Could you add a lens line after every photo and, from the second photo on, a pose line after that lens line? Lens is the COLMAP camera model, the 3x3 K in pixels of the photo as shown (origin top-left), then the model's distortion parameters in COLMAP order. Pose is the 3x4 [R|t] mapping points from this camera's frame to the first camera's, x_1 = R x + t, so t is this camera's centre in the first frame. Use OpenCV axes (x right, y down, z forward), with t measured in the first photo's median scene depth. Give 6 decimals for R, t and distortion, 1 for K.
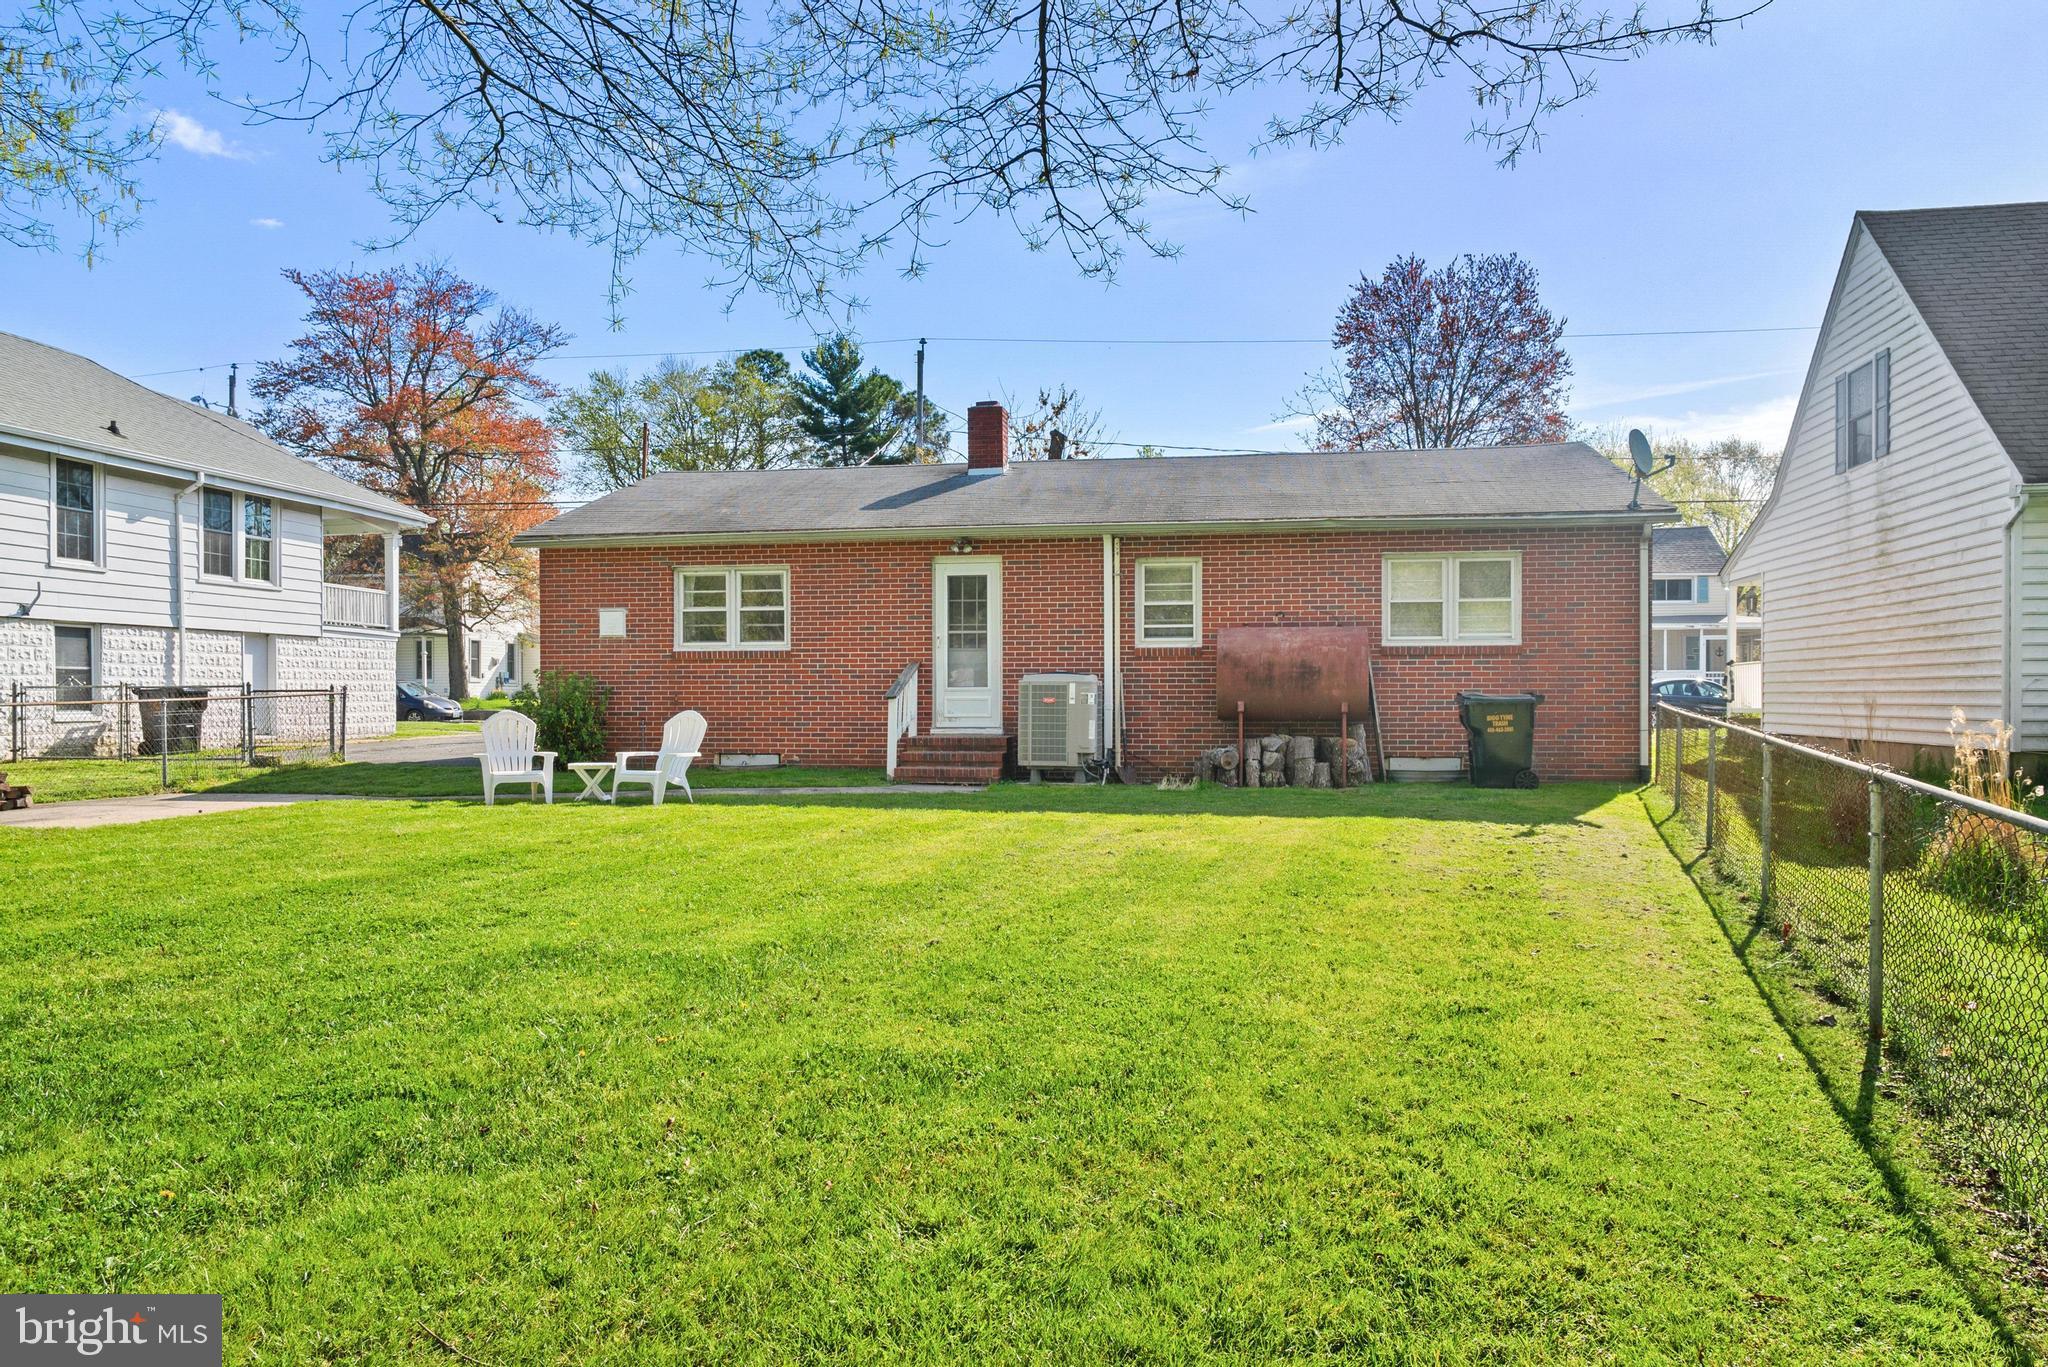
lens RADIAL K [[1440.2, 0, 1024.0], [0, 1440.2, 683.5], [0, 0, 1]] dist [0.008597, 0.005267]
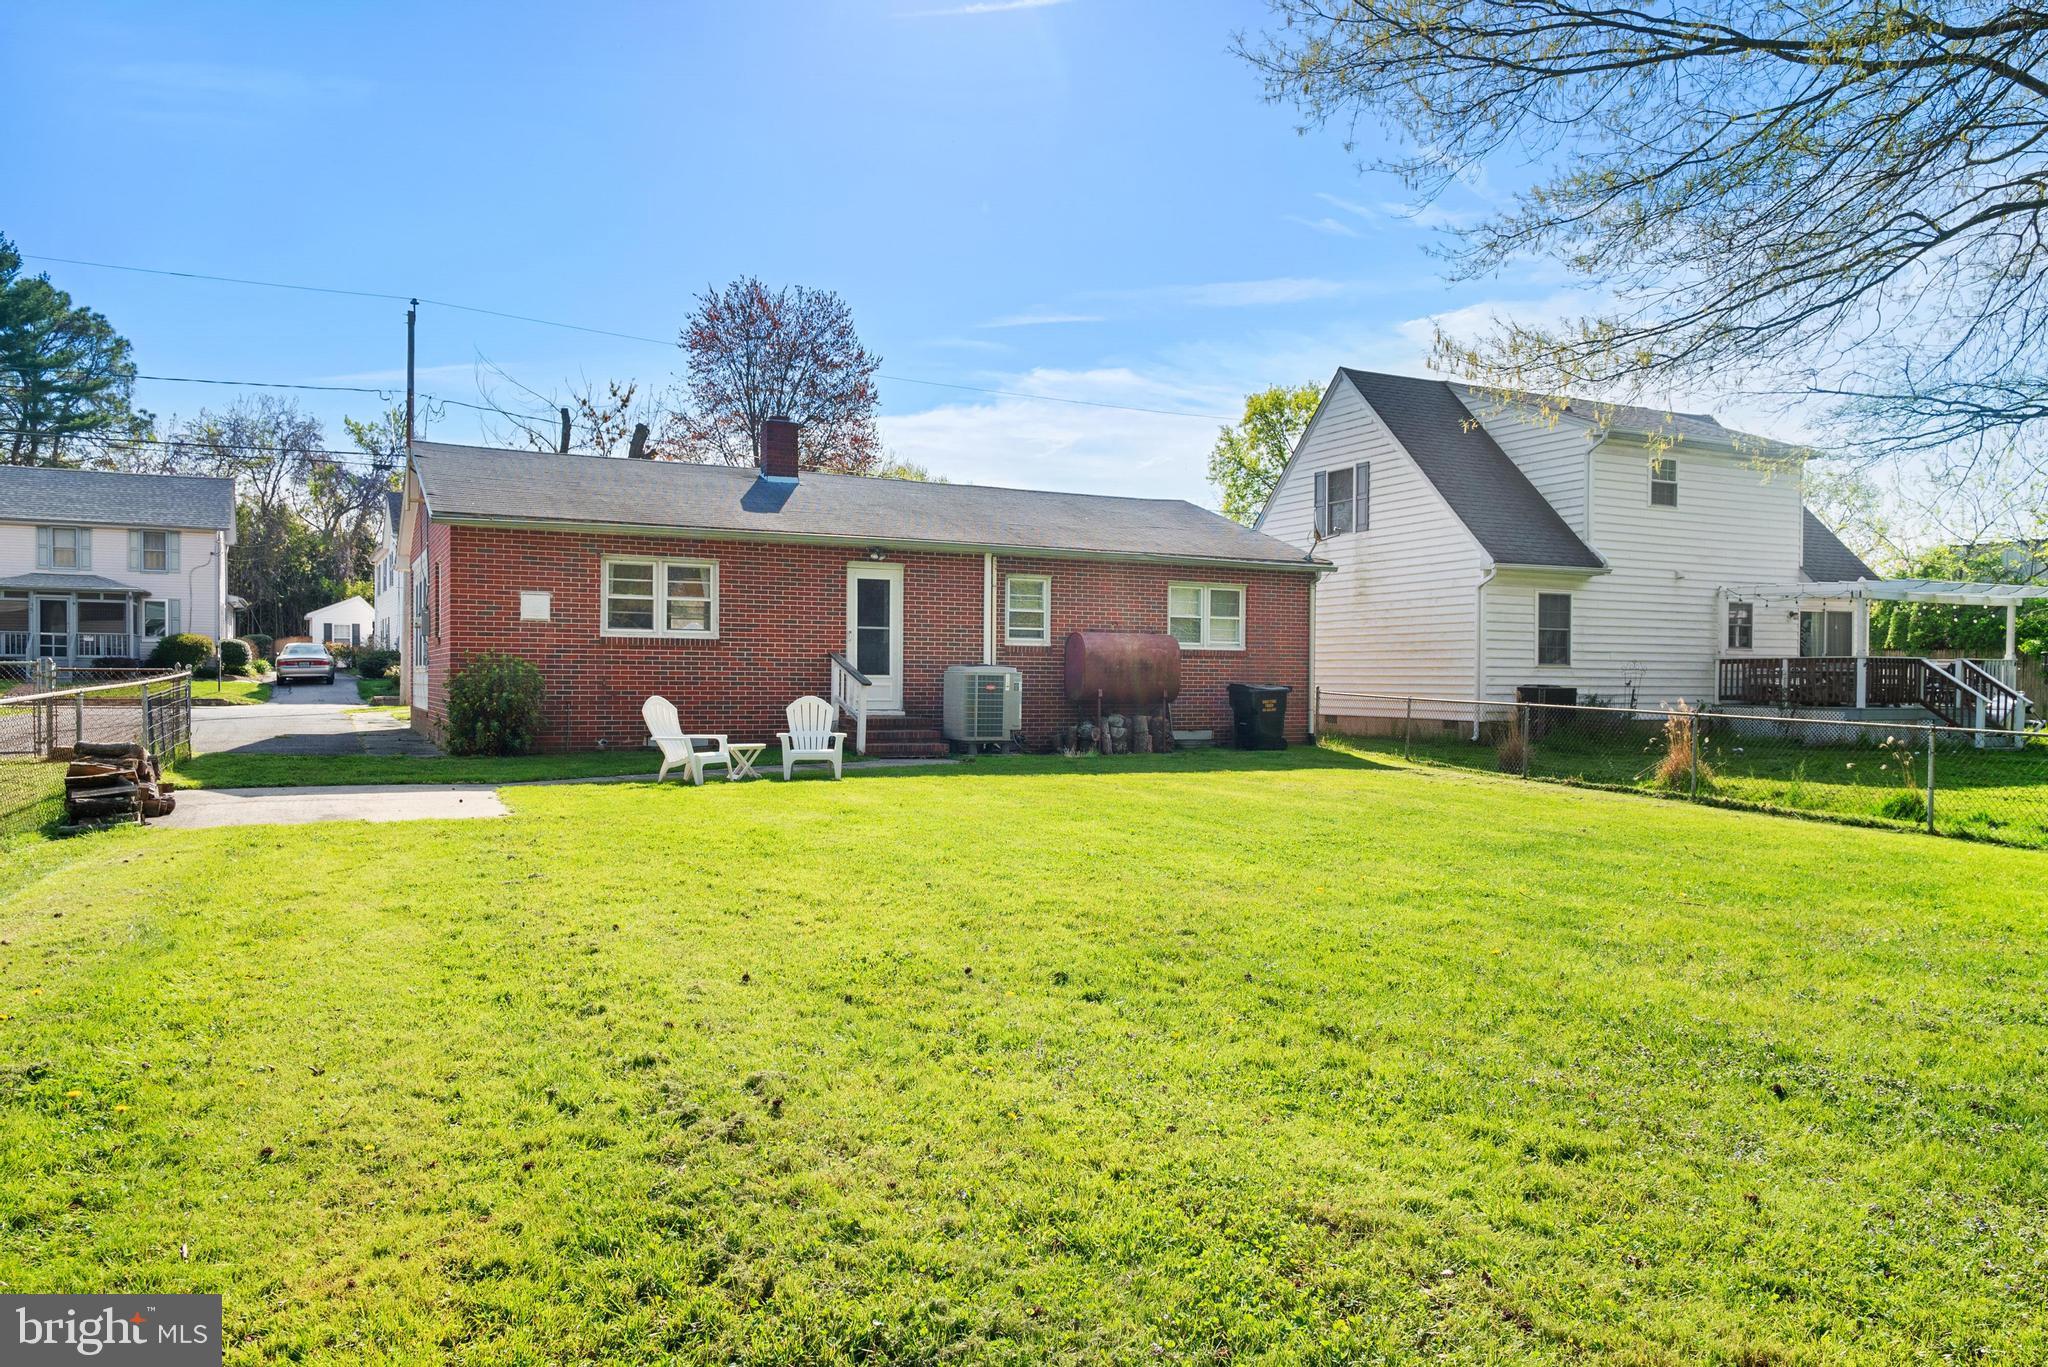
lens RADIAL K [[1440.2, 0, 1024.0], [0, 1440.2, 683.5], [0, 0, 1]] dist [0.008597, 0.005267]
pose [[0.790442, 0.006939, 0.612497, -0.661431], [-0.015447, 0.999844, 0.008608, -0.002700], [-0.612342, -0.016265, 0.790426, 0.005440]]
